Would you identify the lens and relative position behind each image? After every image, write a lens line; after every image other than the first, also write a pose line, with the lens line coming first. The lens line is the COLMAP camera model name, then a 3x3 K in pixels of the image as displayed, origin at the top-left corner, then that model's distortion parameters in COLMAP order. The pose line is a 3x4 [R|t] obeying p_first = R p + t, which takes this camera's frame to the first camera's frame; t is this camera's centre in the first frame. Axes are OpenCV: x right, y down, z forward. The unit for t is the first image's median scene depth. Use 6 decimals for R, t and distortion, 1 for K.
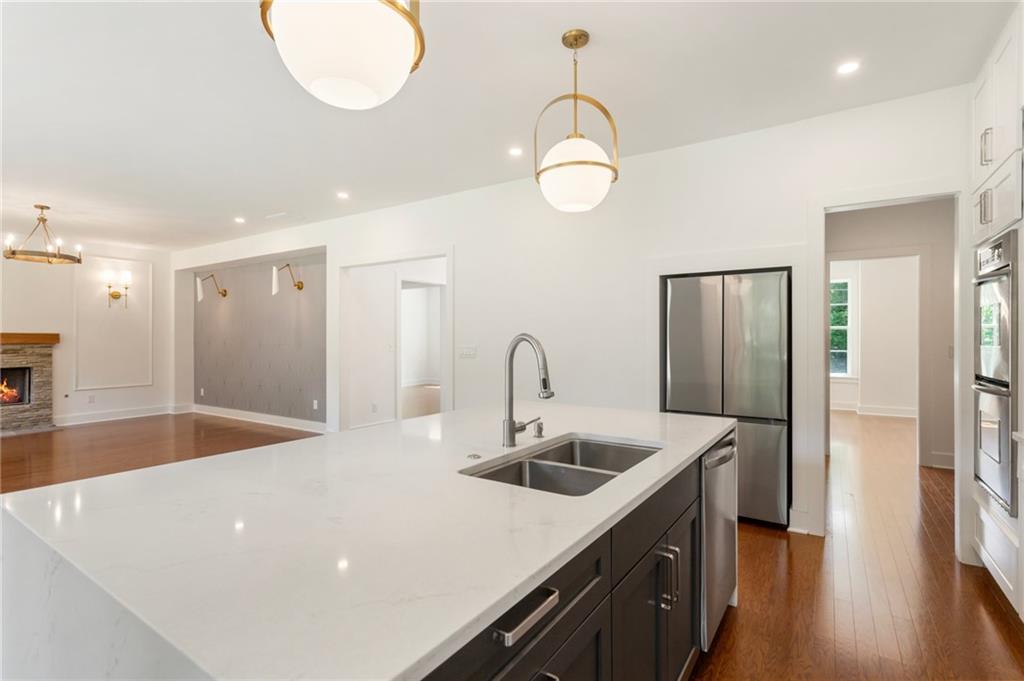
lens RADIAL K [[491.9, 0, 515.3], [0, 491.9, 339.7], [0, 0, 1]] dist [0.003304, 0.002313]
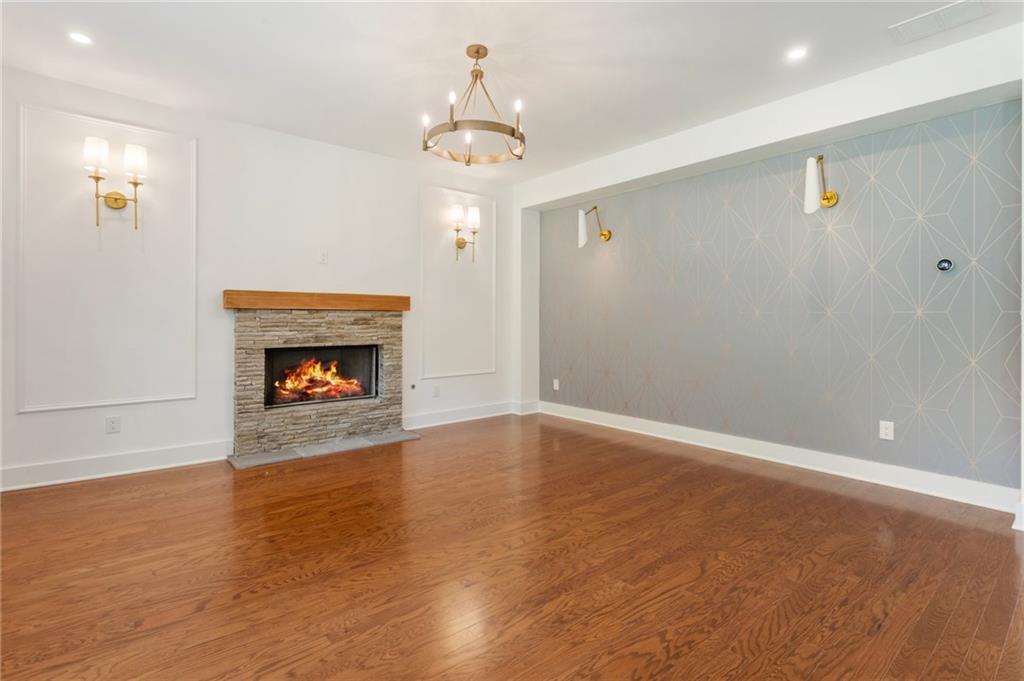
lens RADIAL K [[491.9, 0, 501.0], [0, 491.9, 317.7], [0, 0, 1]] dist [0.003304, 0.002313]
pose [[0.952529, 0.000881, -0.304445, -0.649959], [-0.002517, 0.999984, -0.004982, 0.022270], [0.304436, 0.005512, 0.952517, 0.421677]]
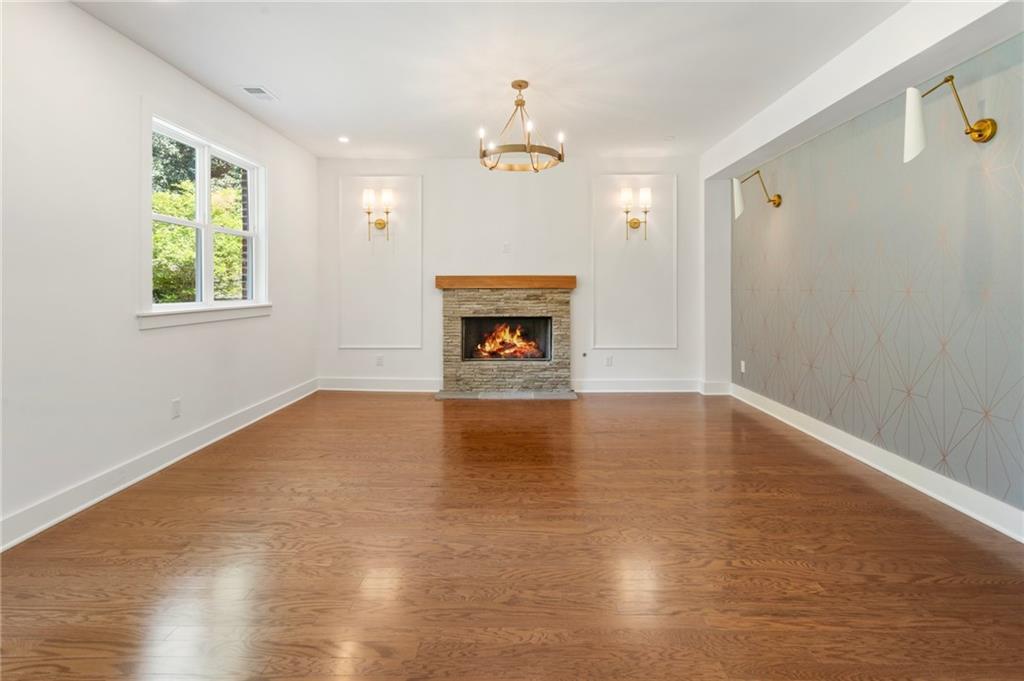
lens RADIAL K [[491.9, 0, 509.9], [0, 491.9, 284.7], [0, 0, 1]] dist [0.003304, 0.002313]
pose [[0.526401, -0.008655, -0.850192, -0.333771], [0.000053, 0.999949, -0.010147, 0.010608], [0.850236, 0.005296, 0.526375, 0.539576]]
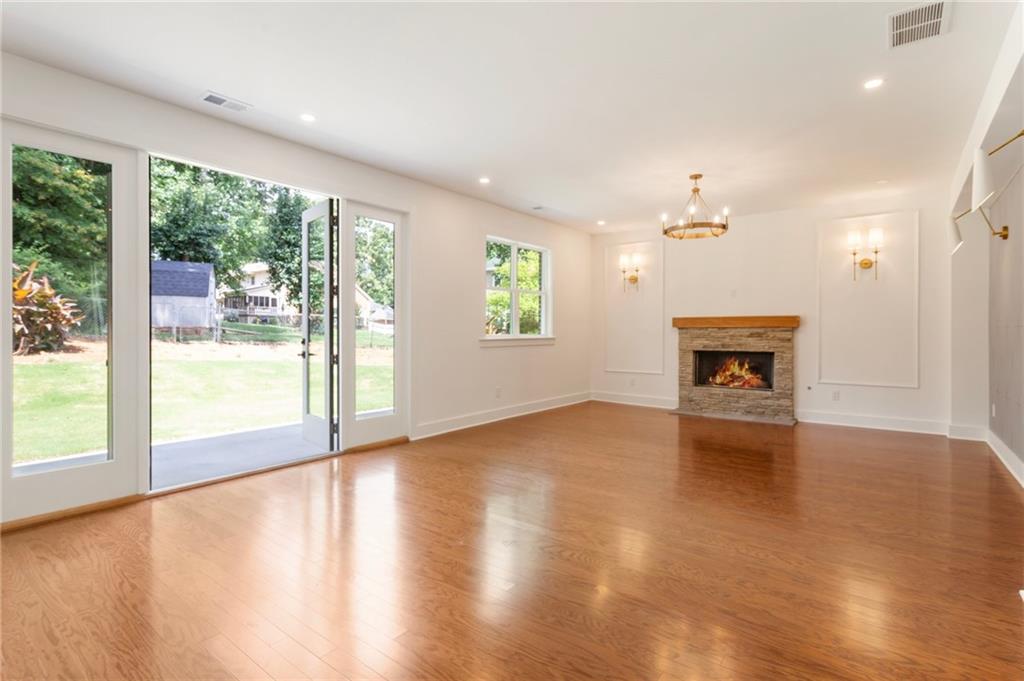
lens RADIAL K [[491.9, 0, 520.1], [0, 491.9, 332.4], [0, 0, 1]] dist [0.003304, 0.002313]
pose [[-0.081473, -0.000277, -0.996676, -0.009129], [-0.003993, 0.999992, 0.000048, 0.020940], [0.996668, 0.003984, -0.081473, 0.635383]]
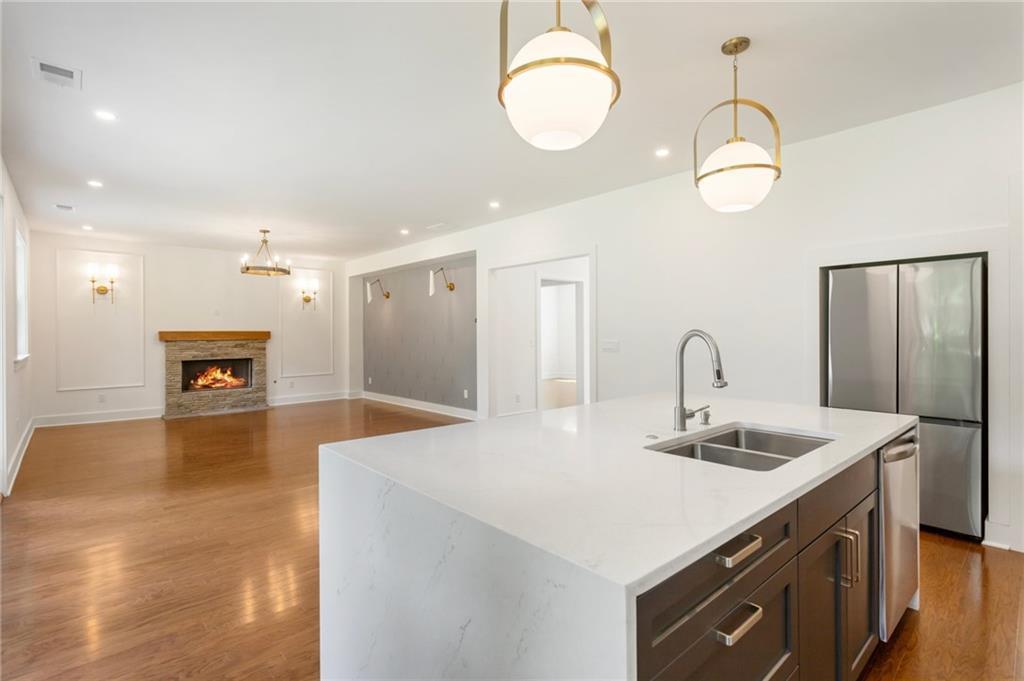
lens RADIAL K [[491.9, 0, 510.8], [0, 491.9, 337.7], [0, 0, 1]] dist [0.003304, 0.002313]
pose [[0.967772, -0.003571, -0.251803, -0.028893], [0.005238, 0.999969, 0.005947, -0.000855], [0.251773, -0.007074, 0.967760, -0.049998]]
